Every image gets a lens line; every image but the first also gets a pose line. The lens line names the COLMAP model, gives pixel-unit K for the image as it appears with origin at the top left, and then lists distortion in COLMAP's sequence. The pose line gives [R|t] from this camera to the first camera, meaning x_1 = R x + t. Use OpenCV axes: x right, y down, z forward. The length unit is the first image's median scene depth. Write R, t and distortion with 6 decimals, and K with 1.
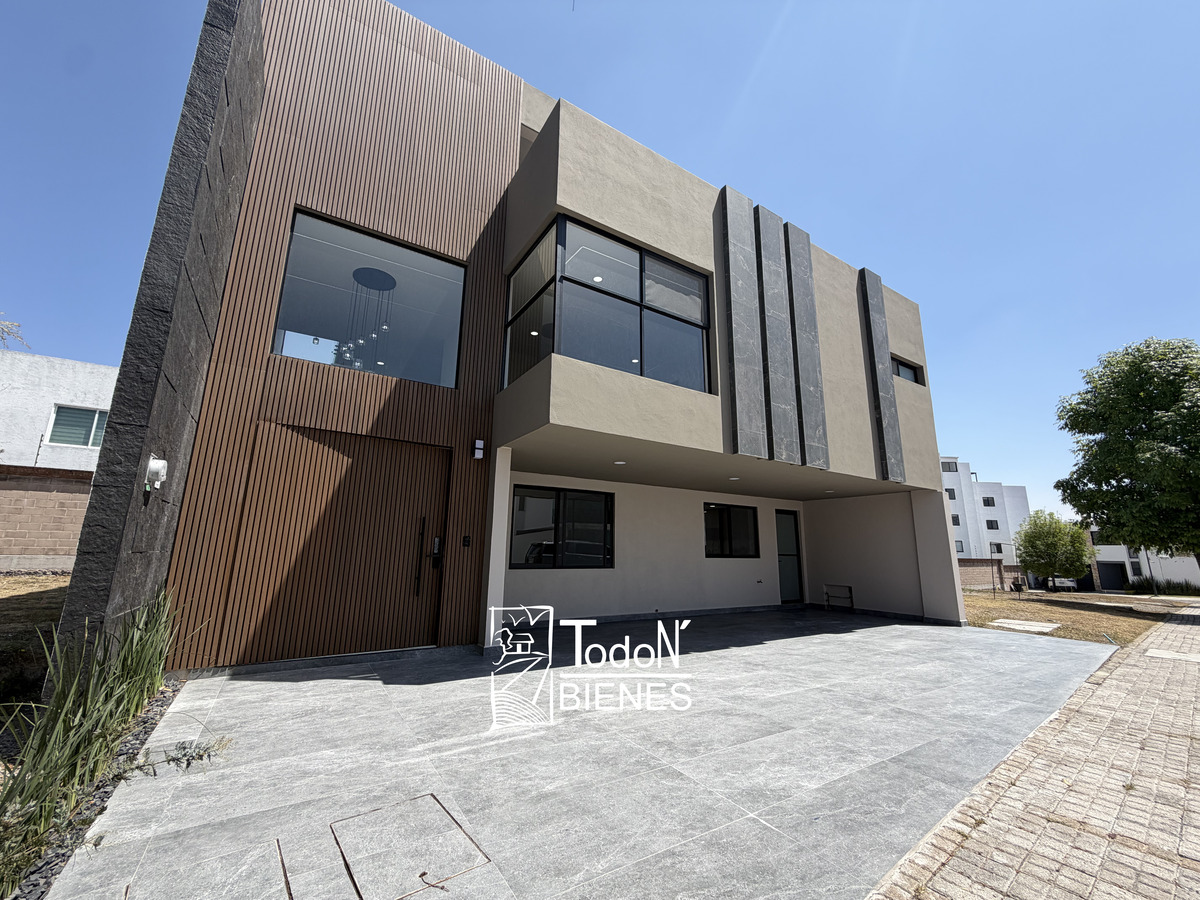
lens RADIAL K [[479.6, 0, 599.3], [0, 479.6, 449.7], [0, 0, 1]] dist [0.001885, -0.001180]
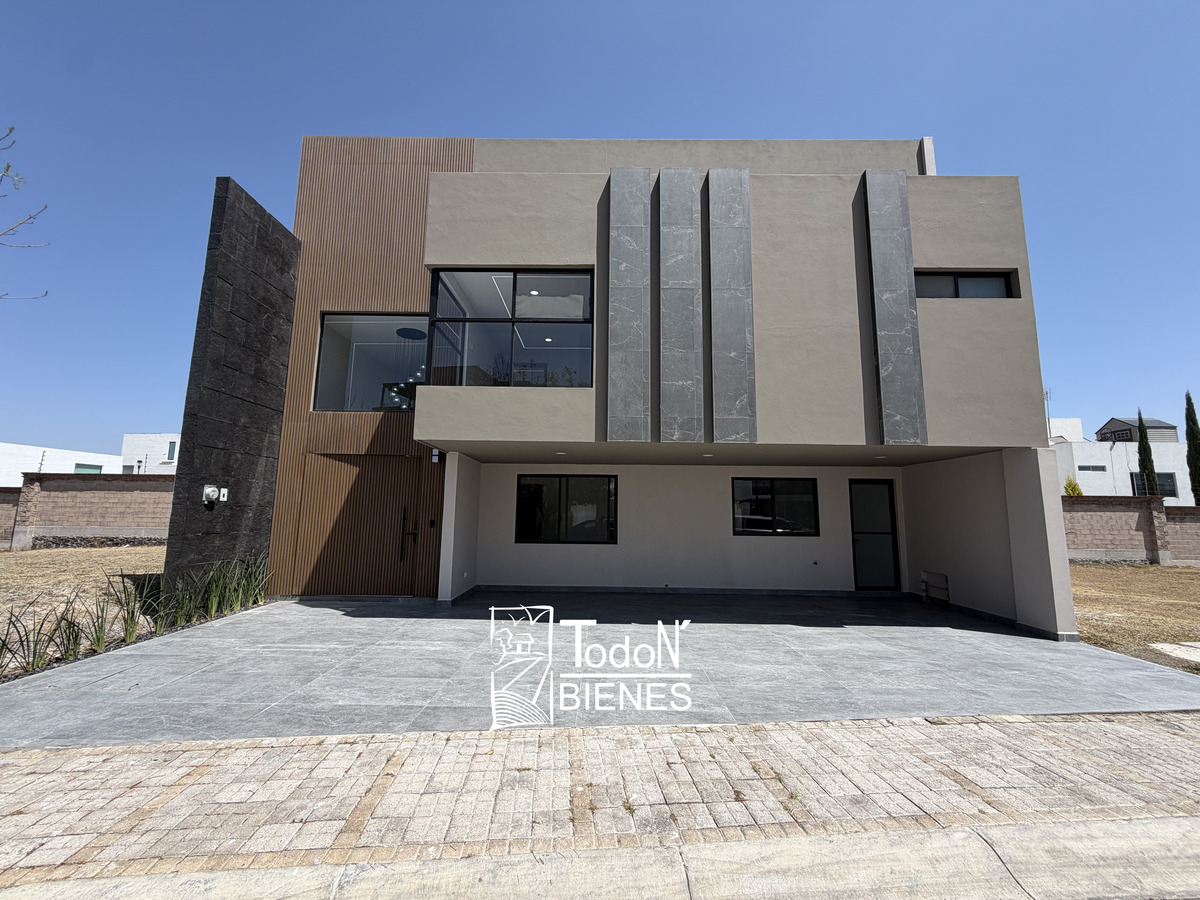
lens RADIAL K [[479.6, 0, 596.5], [0, 479.6, 450.6], [0, 0, 1]] dist [0.001885, -0.001180]
pose [[0.837044, -0.076764, -0.541723, 0.767367], [0.113982, 0.992851, 0.035430, -0.010133], [0.535131, -0.091403, 0.839810, 0.102730]]
